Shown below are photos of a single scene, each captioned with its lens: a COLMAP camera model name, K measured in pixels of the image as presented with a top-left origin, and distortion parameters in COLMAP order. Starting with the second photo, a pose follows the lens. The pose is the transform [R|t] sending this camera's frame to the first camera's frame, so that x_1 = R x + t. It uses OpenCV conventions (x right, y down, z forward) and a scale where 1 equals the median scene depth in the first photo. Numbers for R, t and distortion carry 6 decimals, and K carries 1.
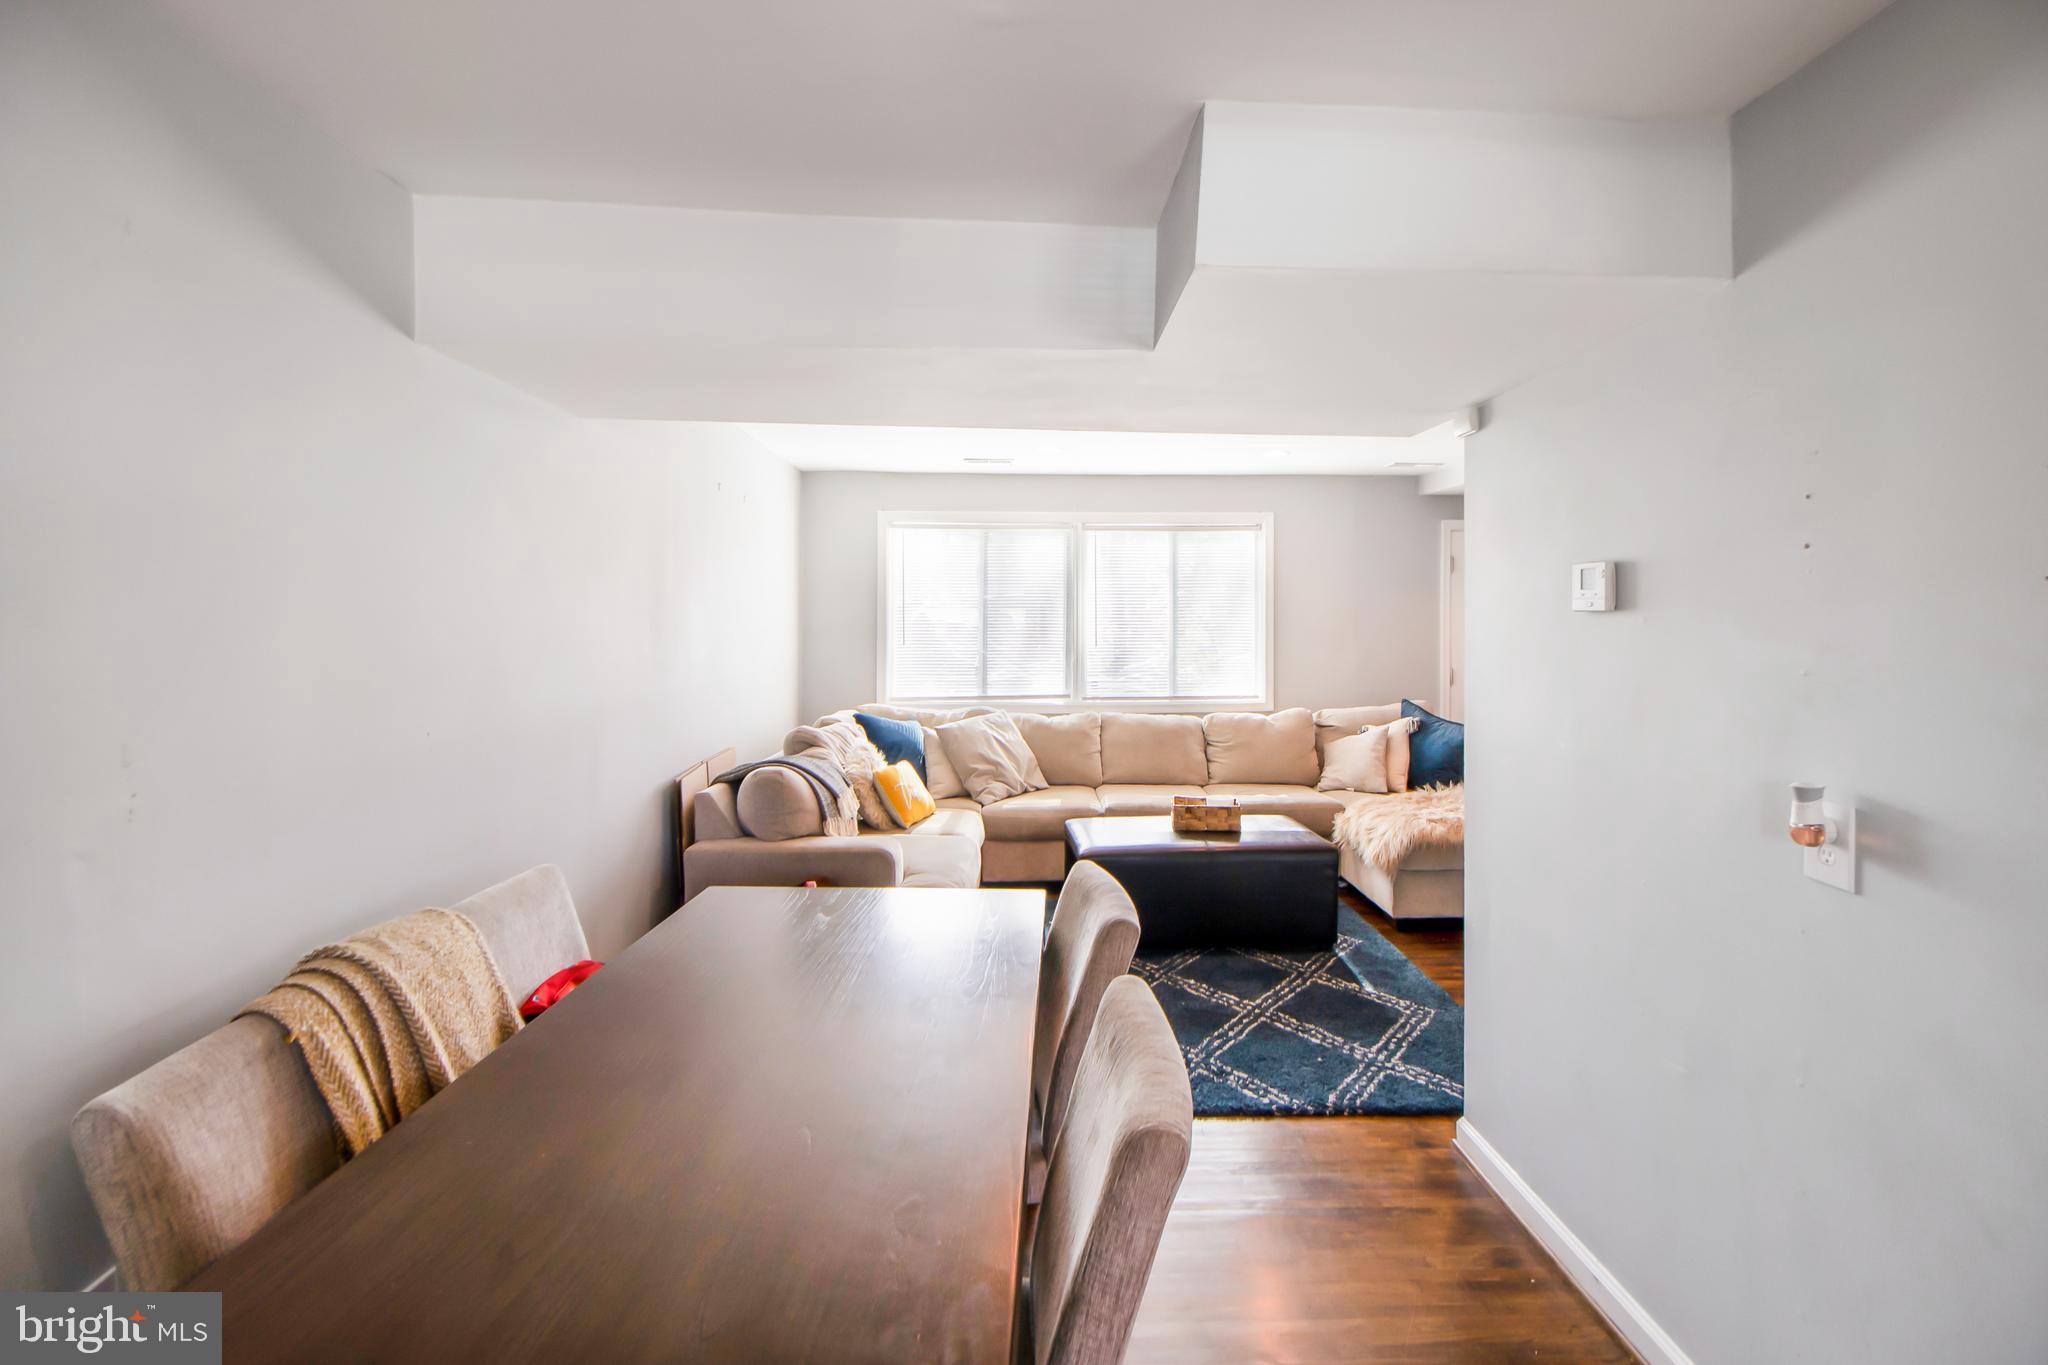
lens RADIAL K [[957.2, 0, 1038.4], [0, 957.2, 611.0], [0, 0, 1]] dist [0.002275, -0.009462]
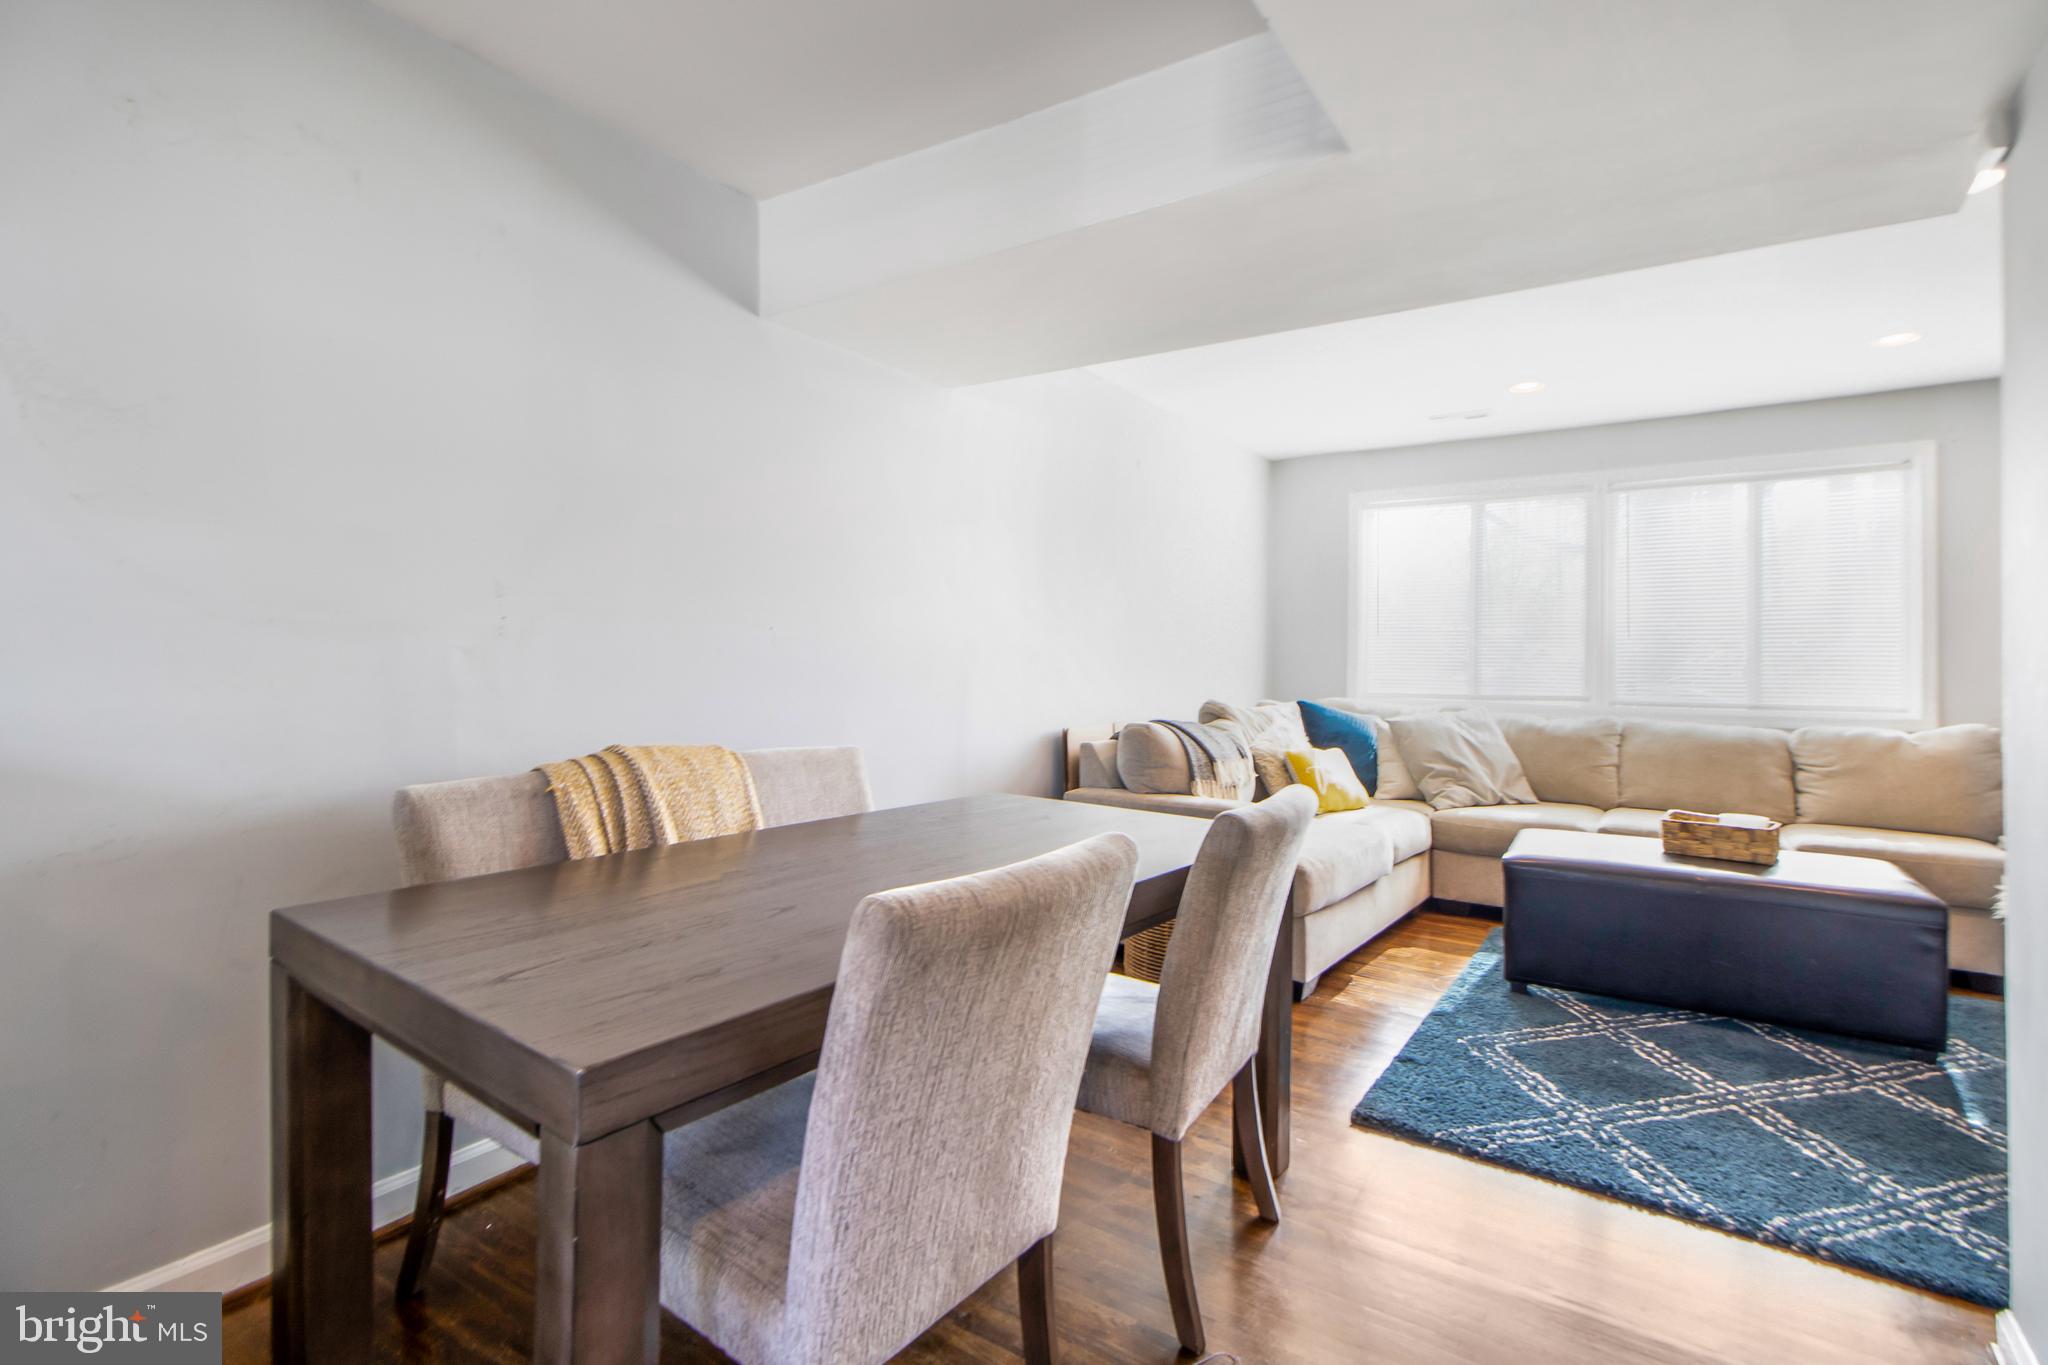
lens RADIAL K [[966.0, 0, 1026.6], [0, 966.0, 636.4], [0, 0, 1]] dist [0.004961, -0.001272]
pose [[0.804675, -0.004086, -0.593701, 0.213778], [-0.009894, 0.999745, -0.020291, 0.089859], [0.593633, 0.022202, 0.804430, 0.102083]]
